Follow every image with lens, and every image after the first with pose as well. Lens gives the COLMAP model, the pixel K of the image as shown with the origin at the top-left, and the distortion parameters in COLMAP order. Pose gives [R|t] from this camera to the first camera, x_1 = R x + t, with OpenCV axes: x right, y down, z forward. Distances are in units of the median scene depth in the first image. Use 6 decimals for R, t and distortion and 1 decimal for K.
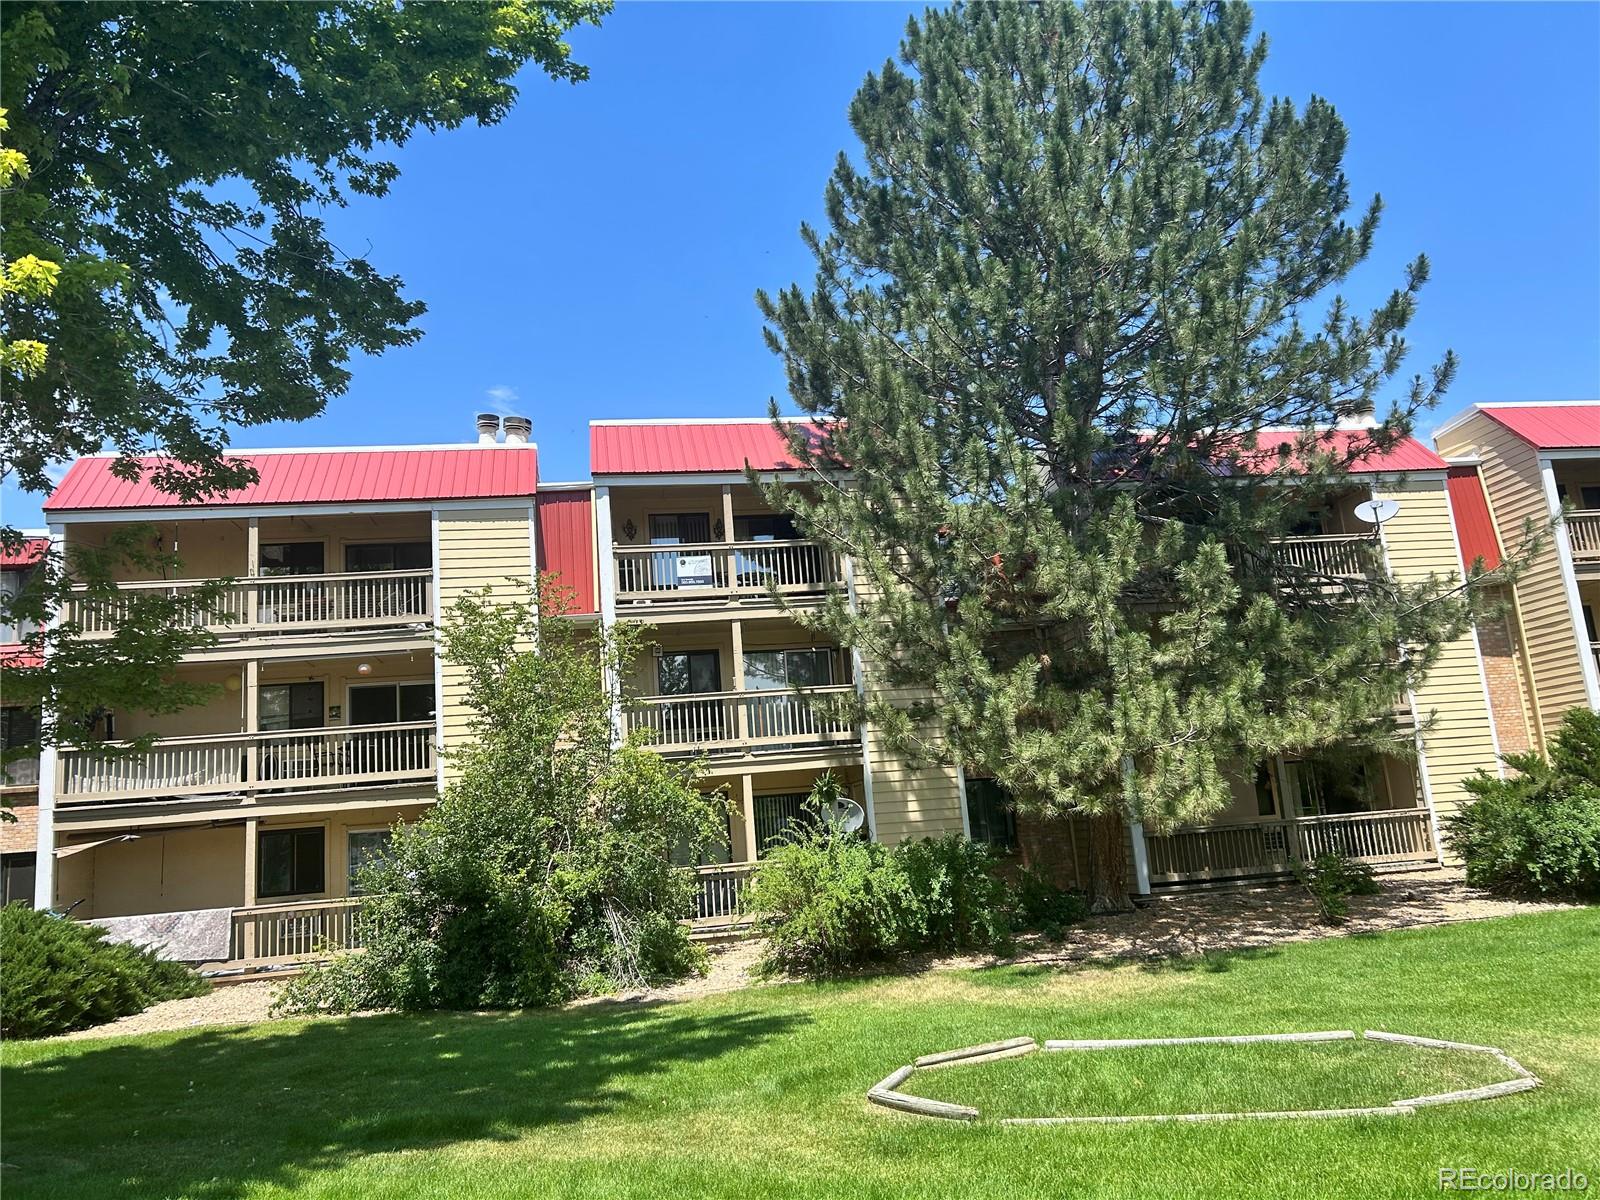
lens RADIAL K [[1211.3, 0, 800.0], [0, 1211.3, 600.0], [0, 0, 1]] dist [0.059985, -0.075426]
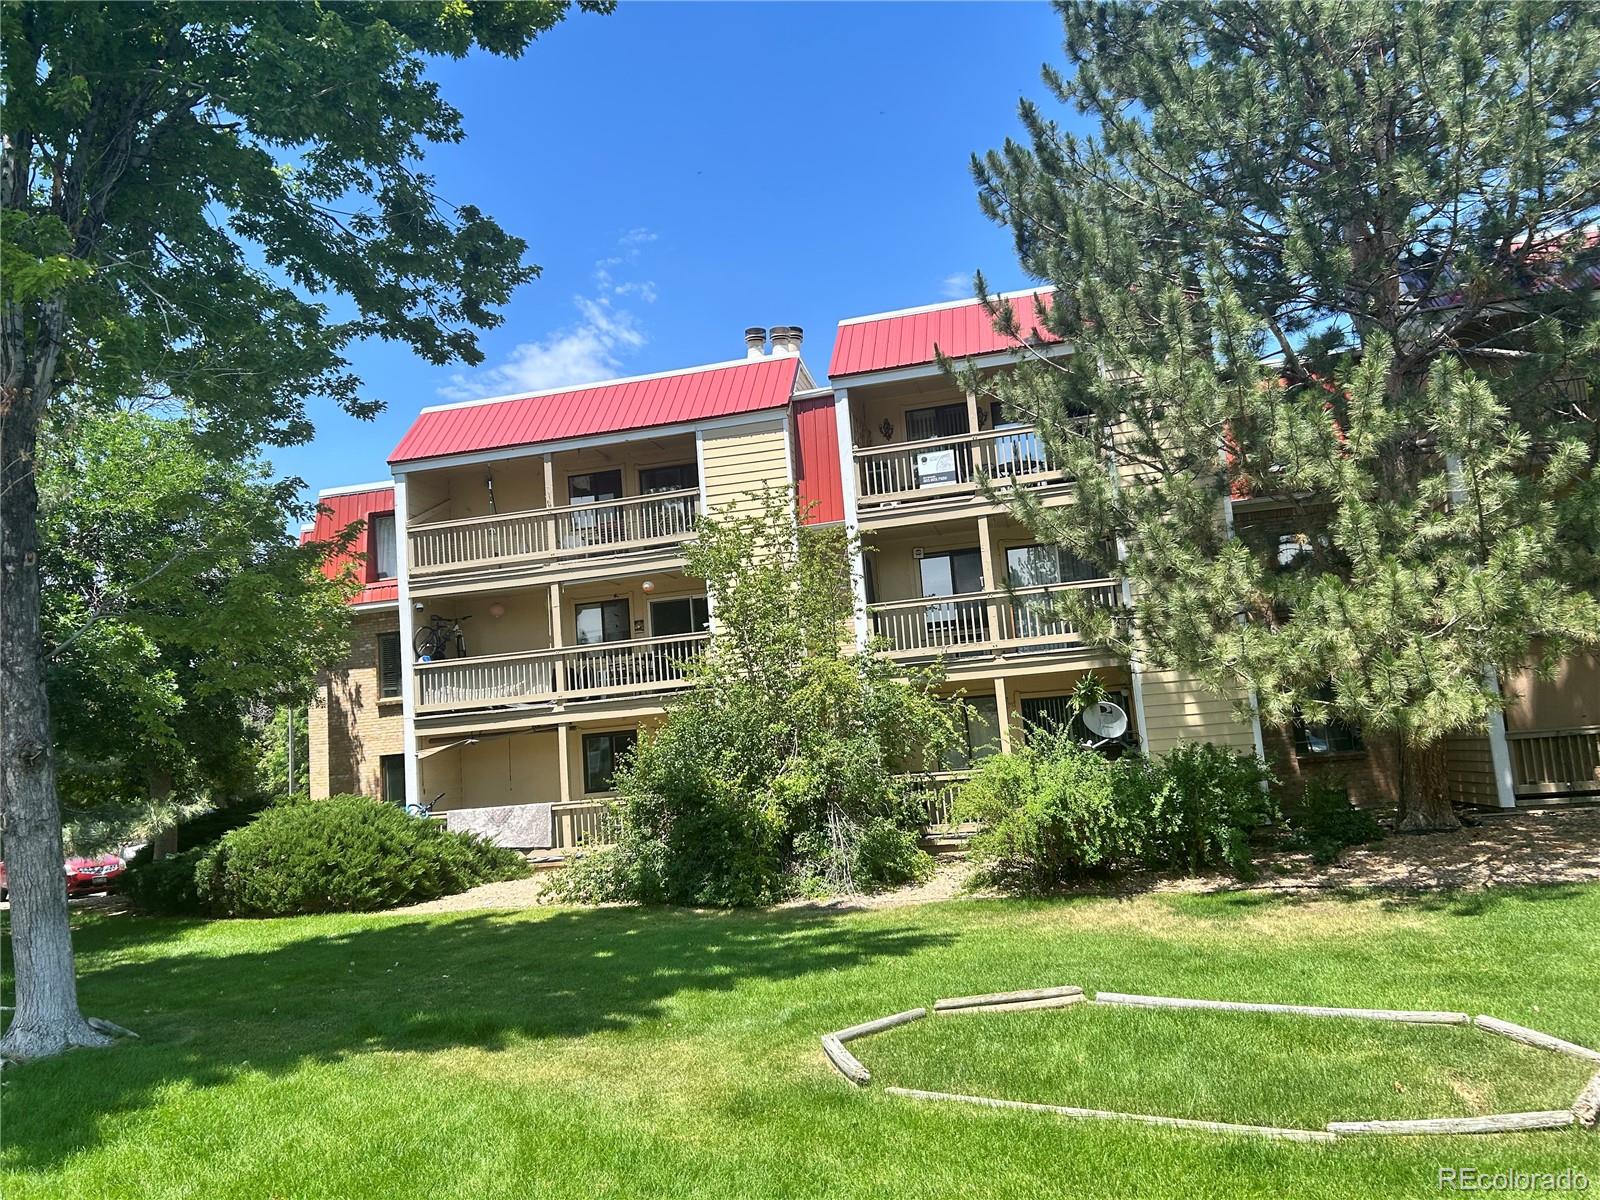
lens RADIAL K [[1211.3, 0, 800.0], [0, 1211.3, 600.0], [0, 0, 1]] dist [0.059985, -0.075426]
pose [[0.922300, -0.044464, -0.383908, 0.200664], [0.079833, 0.993854, 0.076683, -0.002580], [0.378139, -0.101373, 0.920182, 0.077394]]
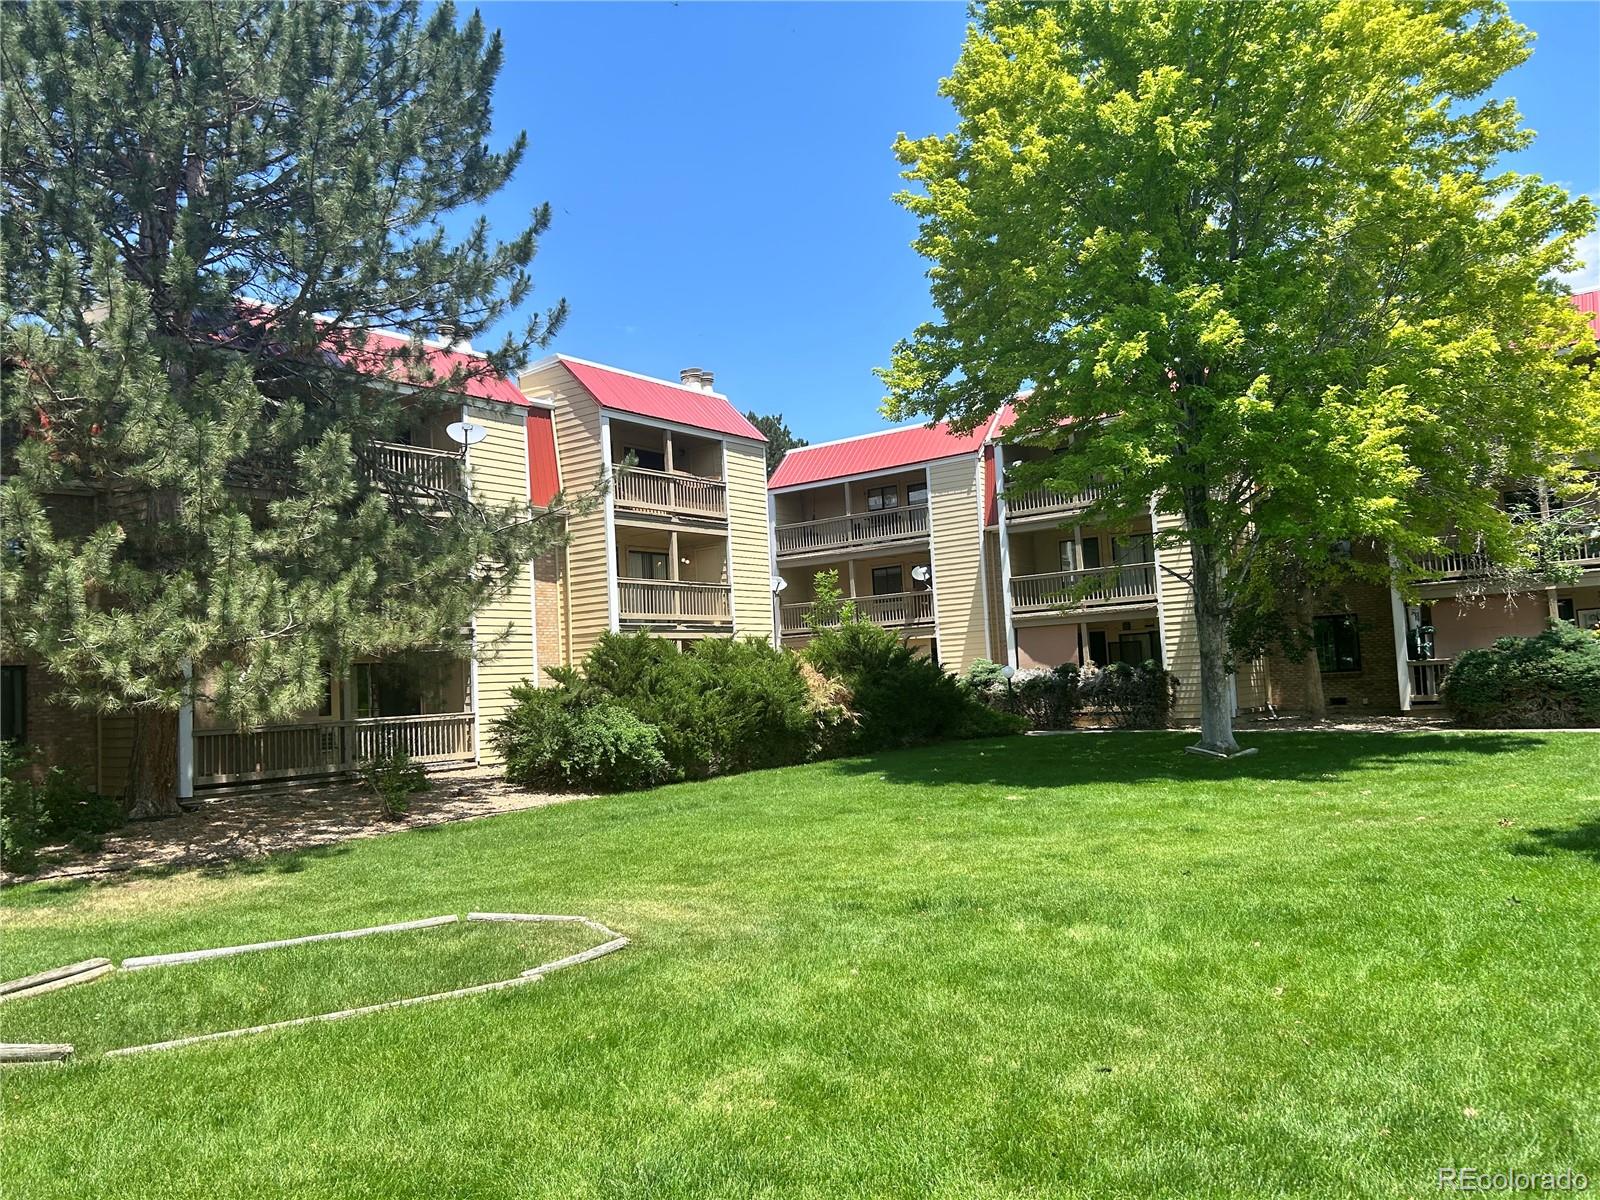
lens RADIAL K [[1211.3, 0, 800.0], [0, 1211.3, 600.0], [0, 0, 1]] dist [0.059985, -0.075426]
pose [[0.719912, 0.090238, 0.688175, -0.041210], [-0.141893, 0.989706, 0.018661, 0.012313], [-0.679407, -0.111081, 0.725305, 0.036993]]
